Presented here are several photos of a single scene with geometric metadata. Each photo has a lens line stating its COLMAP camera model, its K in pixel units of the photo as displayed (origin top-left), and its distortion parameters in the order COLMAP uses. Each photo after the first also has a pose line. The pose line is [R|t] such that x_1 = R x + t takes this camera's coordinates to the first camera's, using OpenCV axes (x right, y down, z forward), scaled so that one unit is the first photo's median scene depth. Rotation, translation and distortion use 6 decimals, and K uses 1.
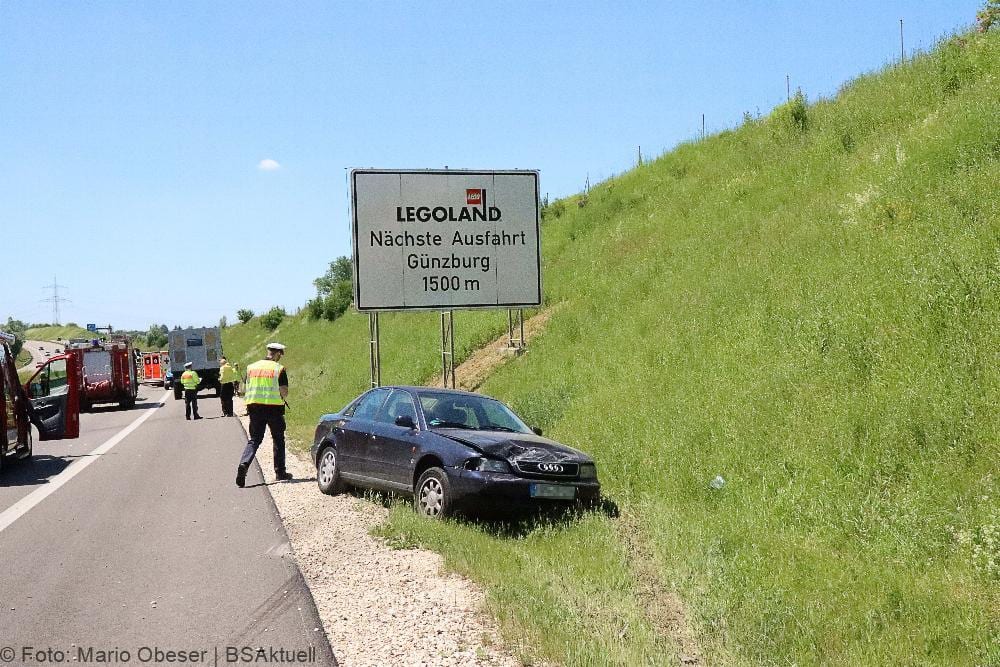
lens RADIAL K [[1123.7, 0, 500.0], [0, 1123.7, 333.5], [0, 0, 1]] dist [-0.010249, -0.010276]
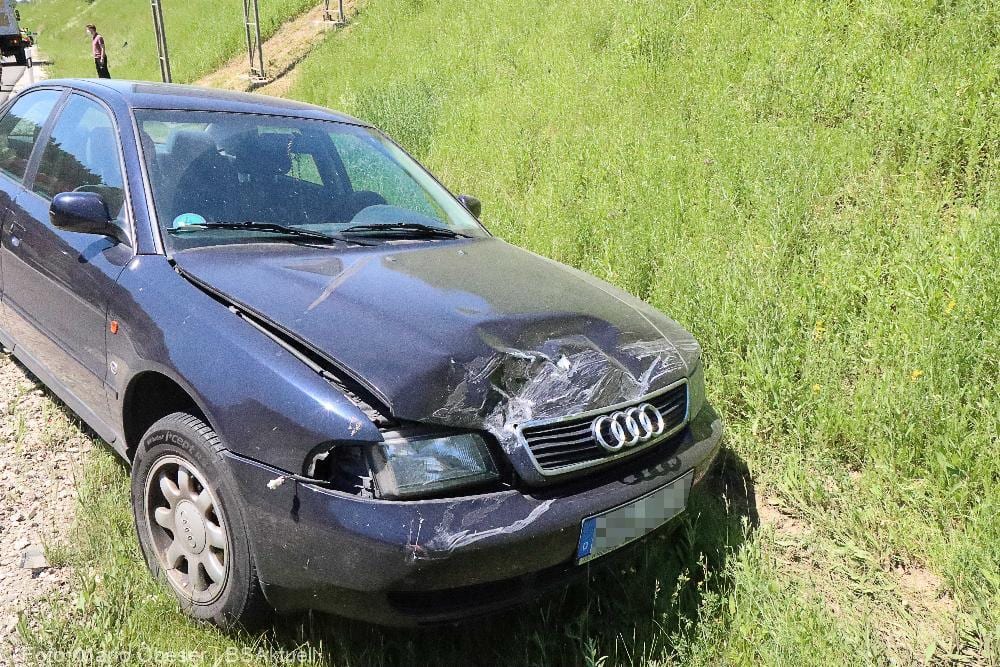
lens RADIAL K [[782.3, 0, 500.0], [0, 782.3, 333.5], [0, 0, 1]] dist [-0.004809, 0.006999]
pose [[0.971853, -0.046648, 0.230924, -0.012089], [-0.041864, 0.930406, 0.364131, 0.012397], [-0.231839, -0.363550, 0.902265, 0.351376]]
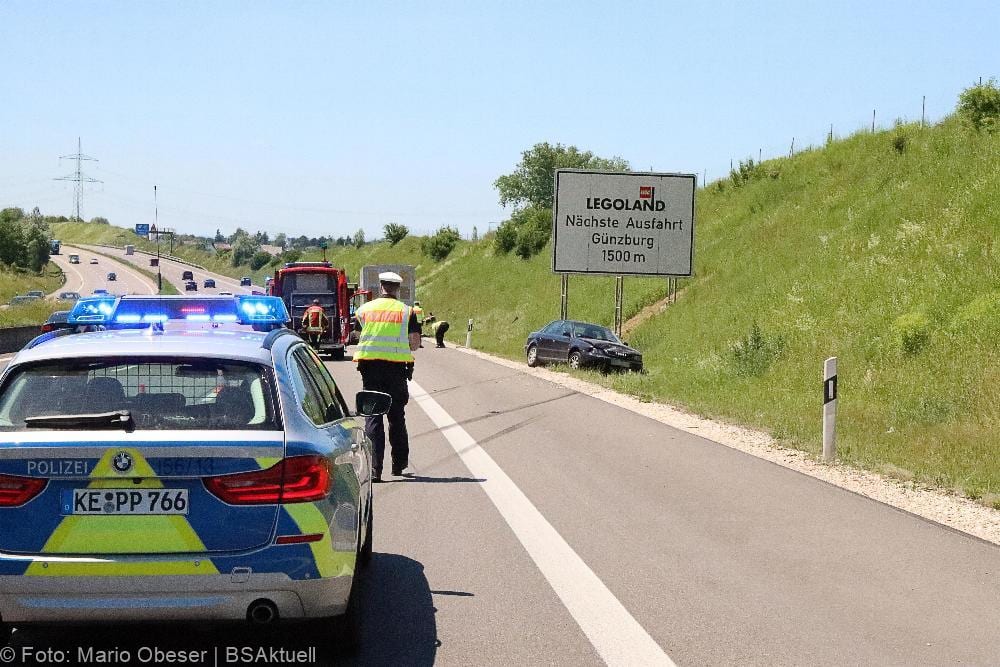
lens RADIAL K [[2283.0, 0, 500.0], [0, 2283.0, 333.5], [0, 0, 1]] dist [-0.018919, -0.215083]
pose [[0.985999, 0.071601, -0.150596, 0.230155], [-0.067088, 0.997138, 0.034848, -0.037541], [0.152660, -0.024257, 0.987981, -1.736116]]
